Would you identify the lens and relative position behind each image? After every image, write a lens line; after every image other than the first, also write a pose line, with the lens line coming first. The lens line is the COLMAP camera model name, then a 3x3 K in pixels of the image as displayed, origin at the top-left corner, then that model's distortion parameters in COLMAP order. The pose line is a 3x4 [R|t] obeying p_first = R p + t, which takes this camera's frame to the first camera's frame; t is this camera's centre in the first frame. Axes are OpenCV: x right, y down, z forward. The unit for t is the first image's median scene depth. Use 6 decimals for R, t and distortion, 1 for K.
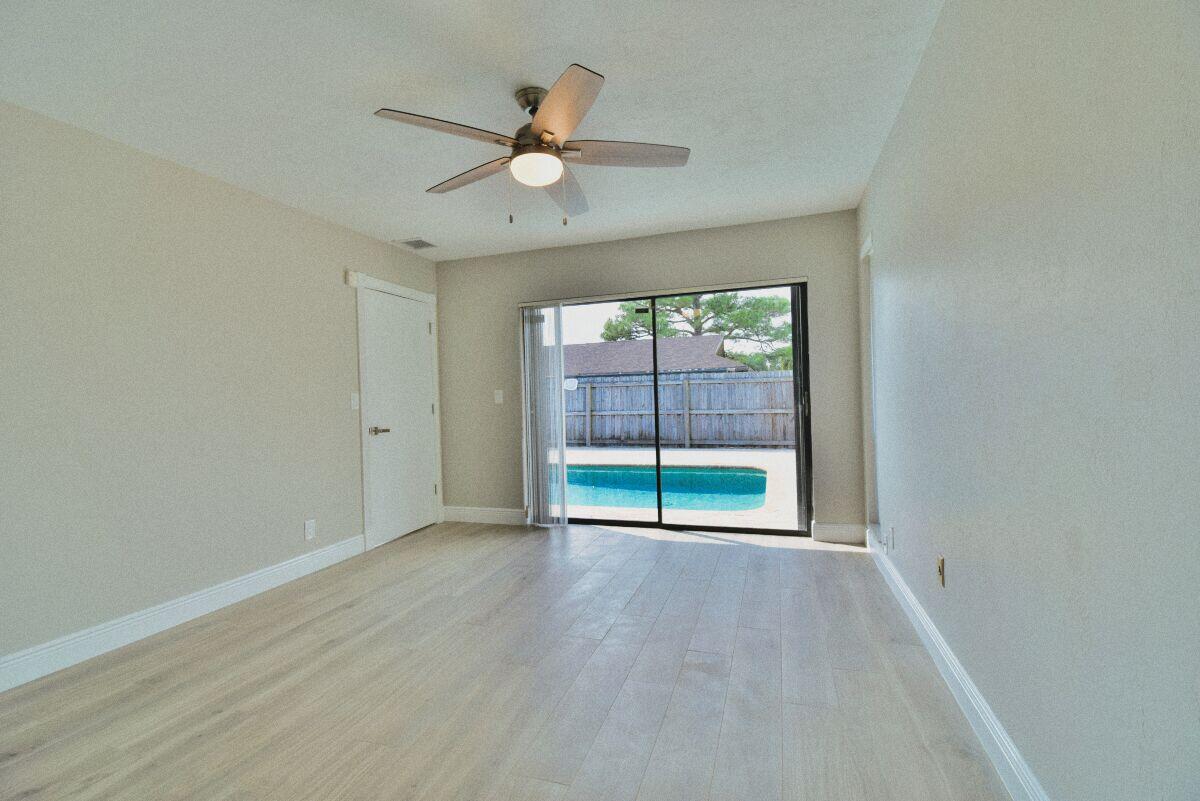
lens RADIAL K [[530.9, 0, 602.8], [0, 530.9, 397.6], [0, 0, 1]] dist [0.021711, -0.026992]
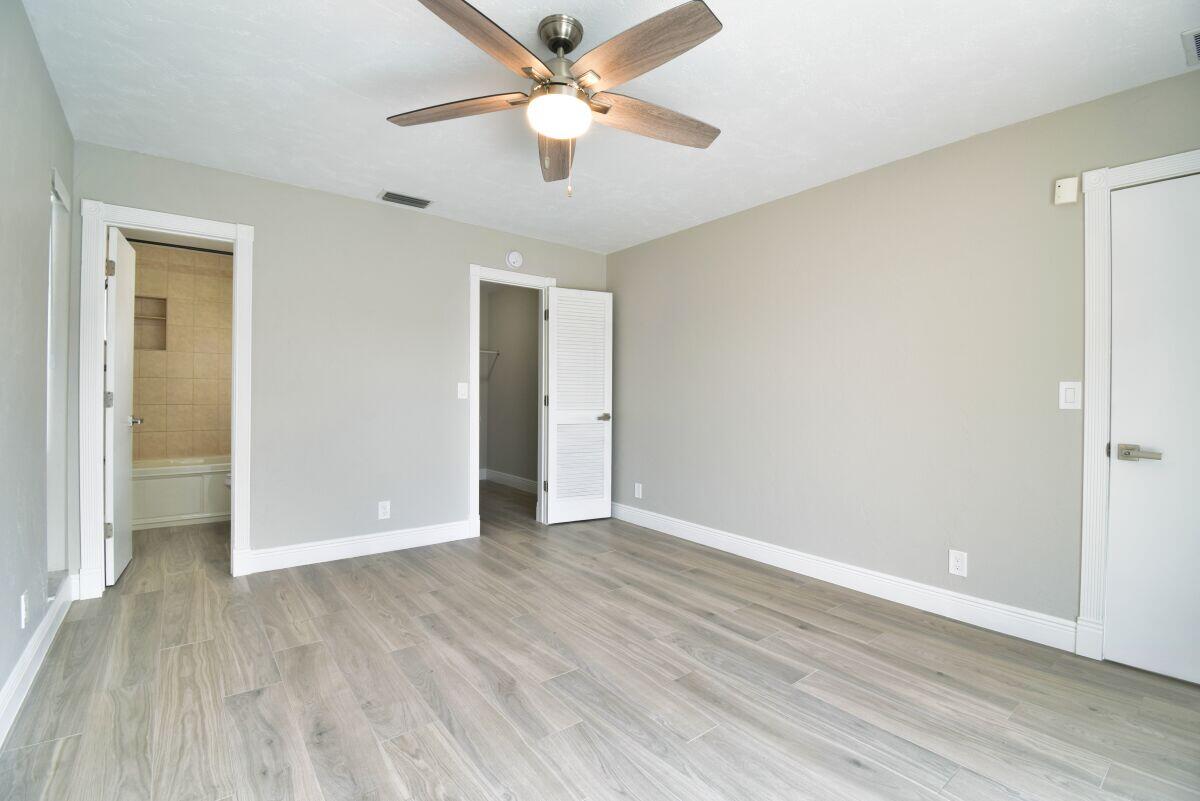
lens RADIAL K [[530.9, 0, 602.8], [0, 530.9, 397.6], [0, 0, 1]] dist [0.021711, -0.026992]
pose [[-0.555002, 0.024964, -0.831475, 0.467684], [0.001987, 0.999587, 0.028685, -0.013017], [0.831847, 0.014269, -0.554822, 1.316759]]
